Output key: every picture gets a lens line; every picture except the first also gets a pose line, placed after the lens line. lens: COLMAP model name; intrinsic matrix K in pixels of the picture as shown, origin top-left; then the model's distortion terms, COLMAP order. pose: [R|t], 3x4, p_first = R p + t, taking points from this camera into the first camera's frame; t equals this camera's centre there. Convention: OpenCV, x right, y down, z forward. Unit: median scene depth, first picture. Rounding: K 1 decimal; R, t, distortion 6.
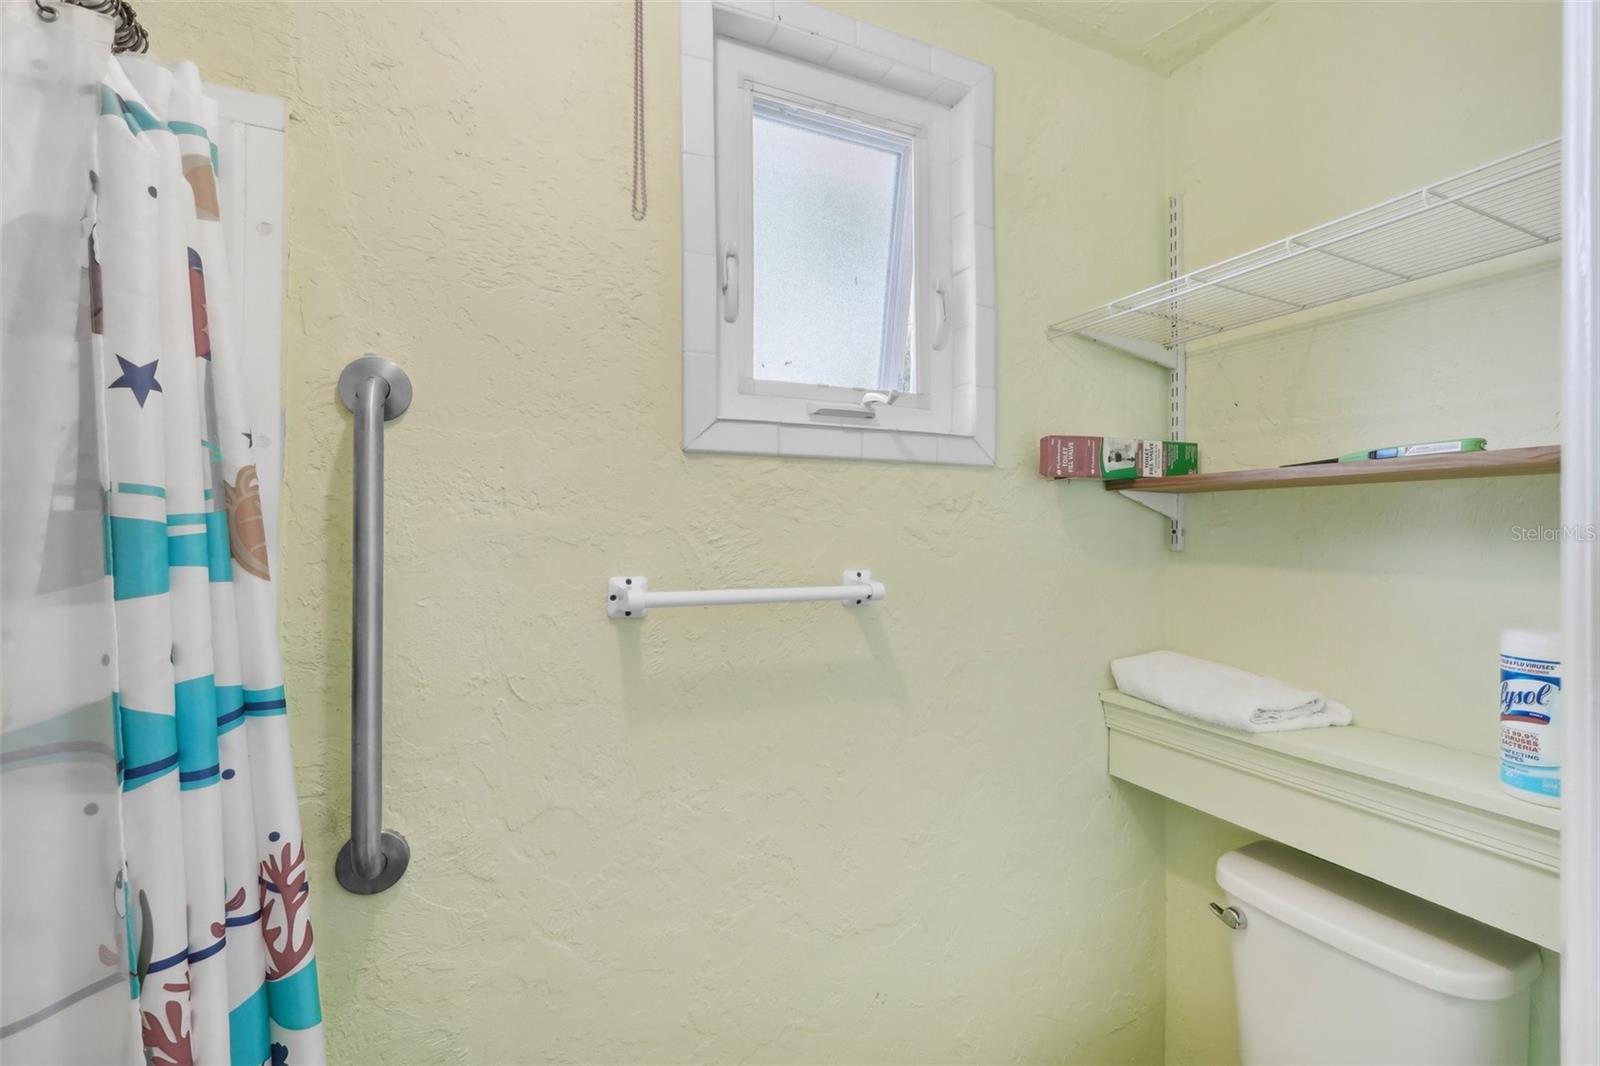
lens RADIAL K [[700.2, 0, 800.0], [0, 700.2, 533.0], [0, 0, 1]] dist [-0.001511, -0.000022]
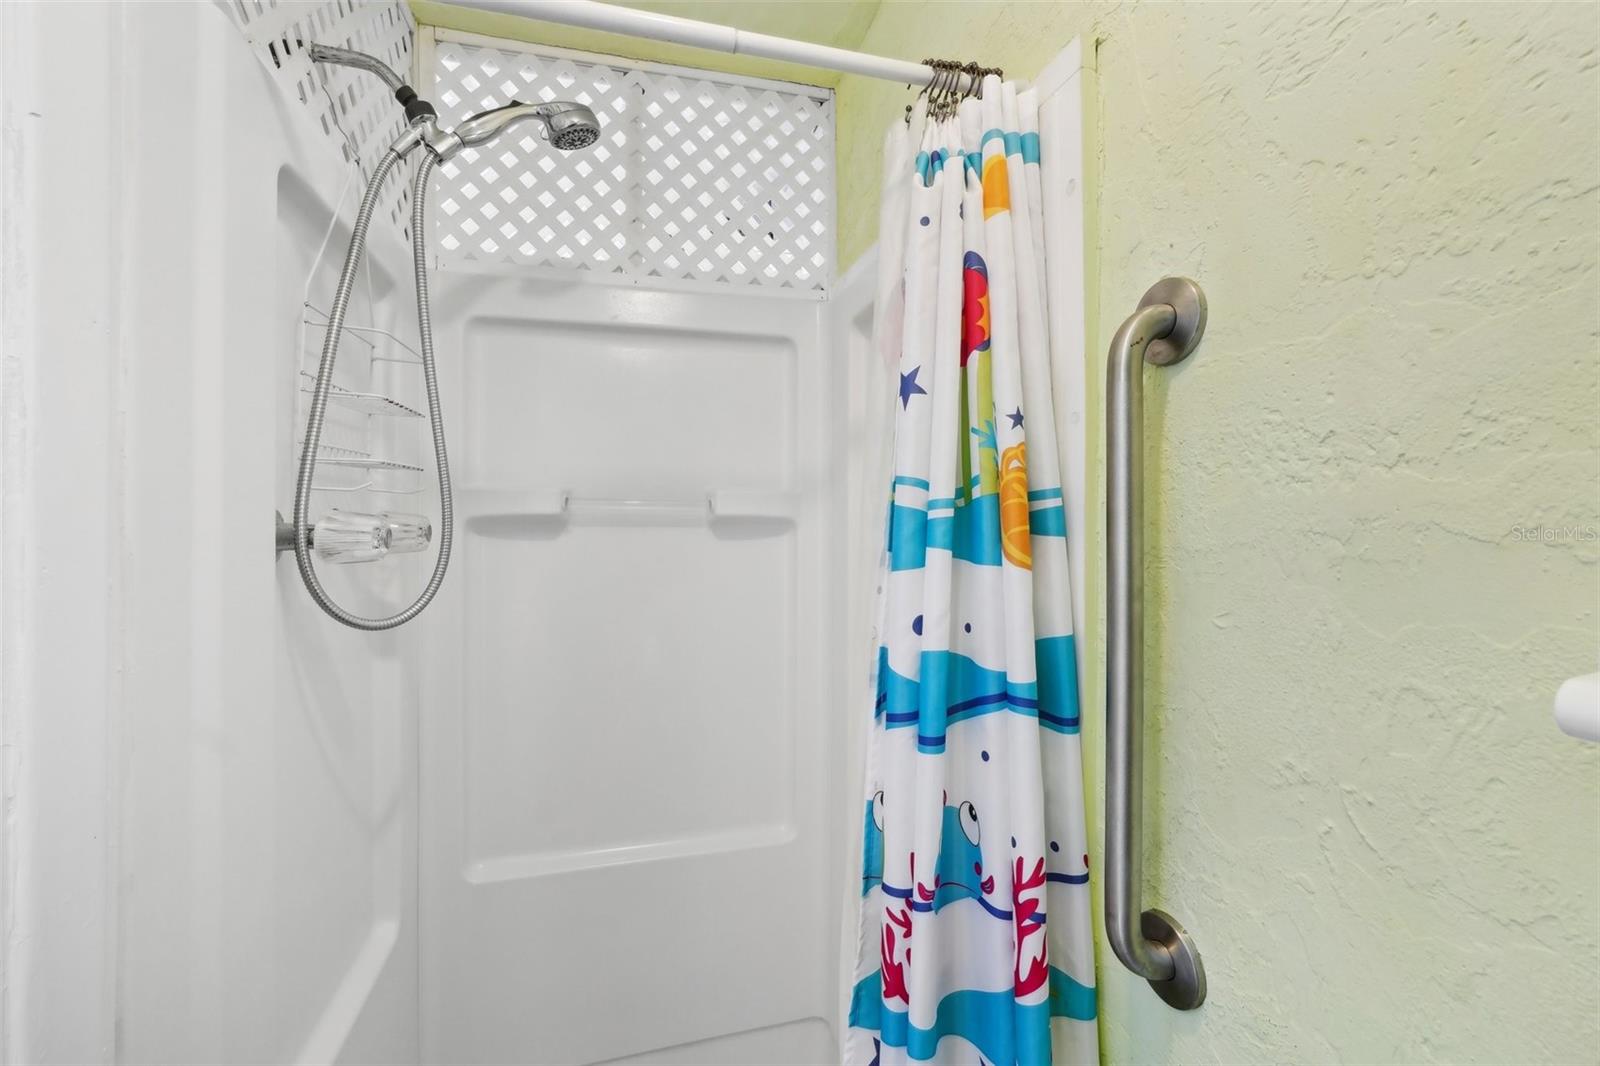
lens RADIAL K [[682.9, 0, 804.9], [0, 682.9, 521.1], [0, 0, 1]] dist [-0.003408, 0.000152]
pose [[-0.144664, -0.000417, -0.989481, 0.157723], [-0.000375, 1.000000, -0.000367, 0.004783], [0.989481, 0.000318, -0.144664, 0.707479]]
